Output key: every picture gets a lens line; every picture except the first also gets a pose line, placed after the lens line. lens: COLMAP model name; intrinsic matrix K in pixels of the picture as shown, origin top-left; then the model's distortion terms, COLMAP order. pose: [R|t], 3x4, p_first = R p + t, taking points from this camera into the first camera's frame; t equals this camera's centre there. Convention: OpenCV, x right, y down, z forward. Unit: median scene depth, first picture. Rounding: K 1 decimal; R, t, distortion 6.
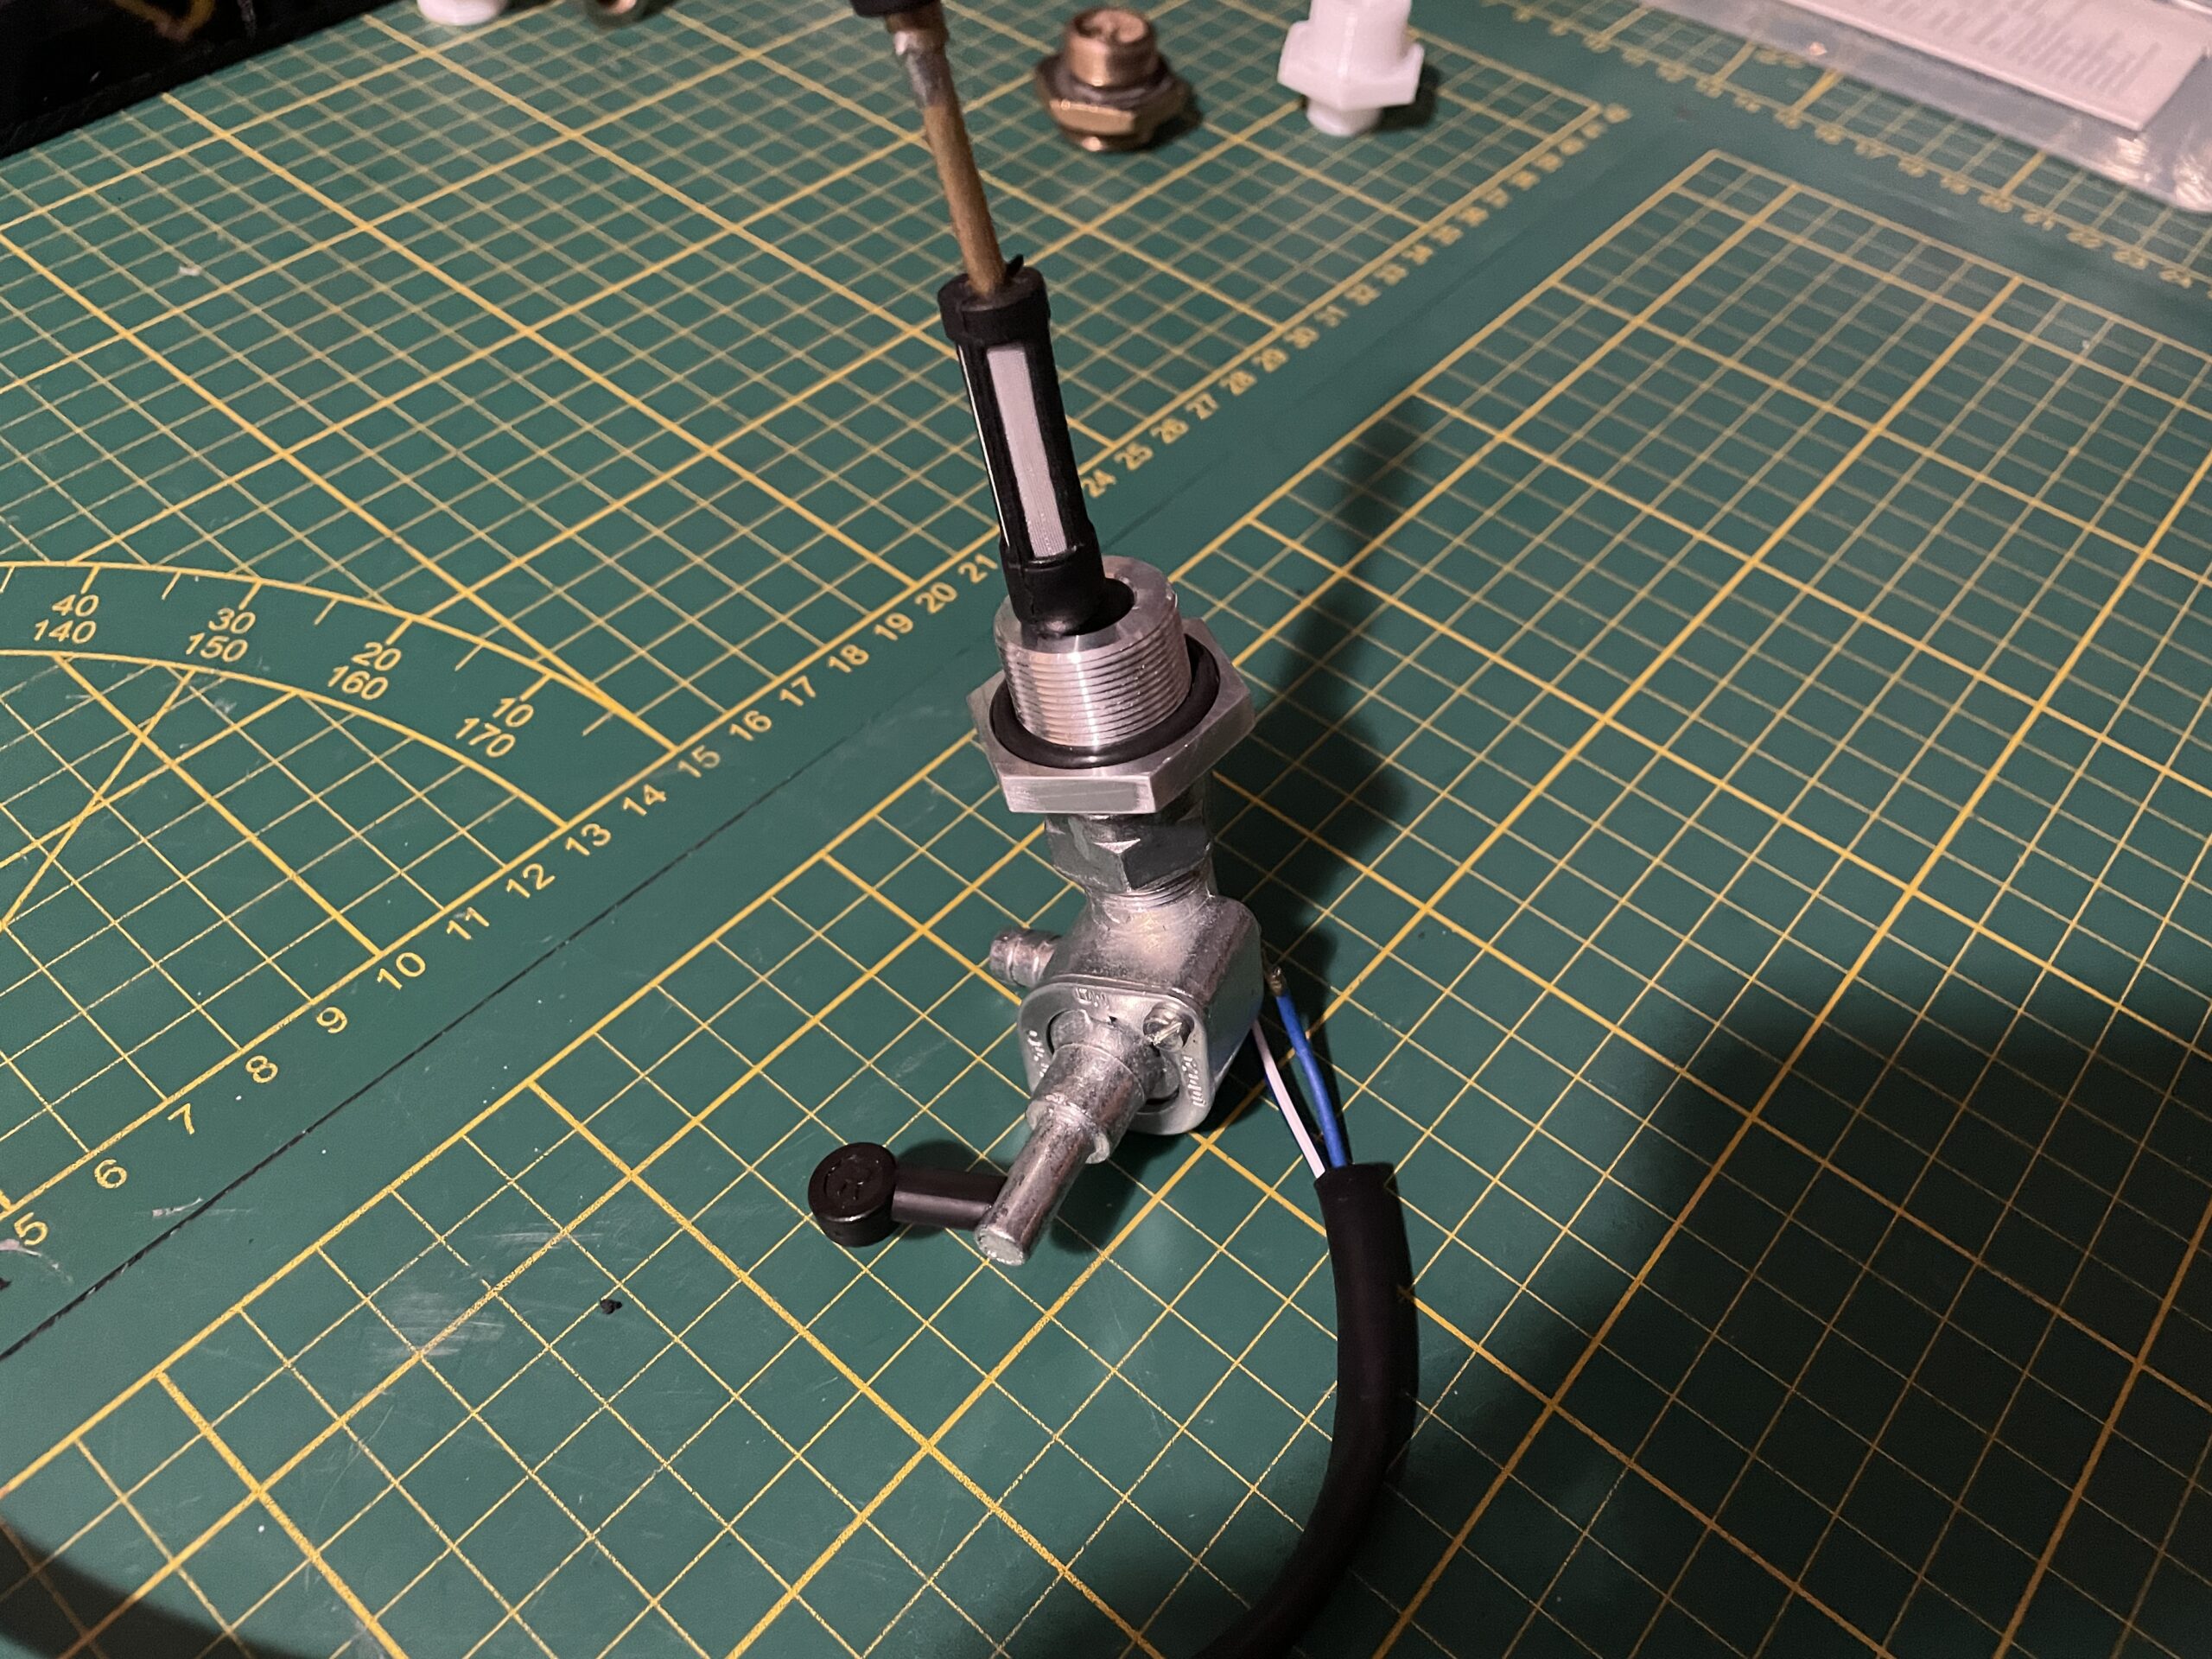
lens RADIAL K [[1724.5, 0, 1119.1], [0, 1724.5, 816.6], [0, 0, 1]] dist [0.059805, -0.116801]
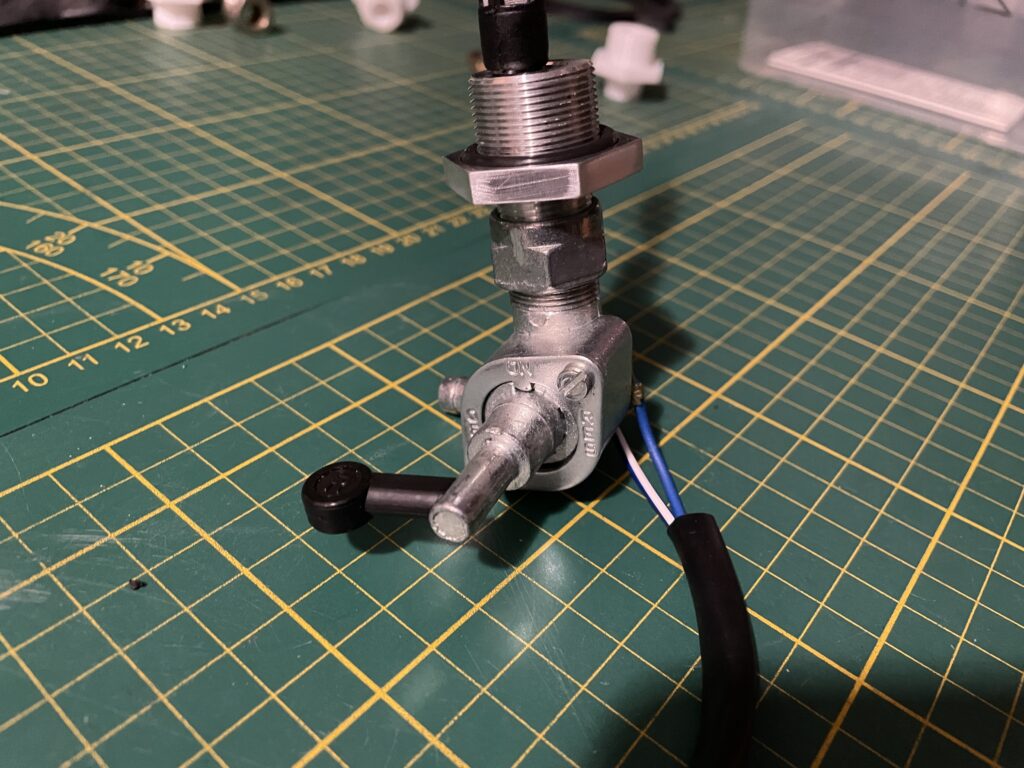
lens RADIAL K [[798.3, 0, 511.8], [0, 798.3, 391.3], [0, 0, 1]] dist [0.059805, -0.116801]
pose [[0.997669, 0.045556, 0.050802, -0.043682], [-0.033016, 0.973825, -0.224887, 0.218216], [-0.059718, 0.222685, 0.973060, 0.304349]]
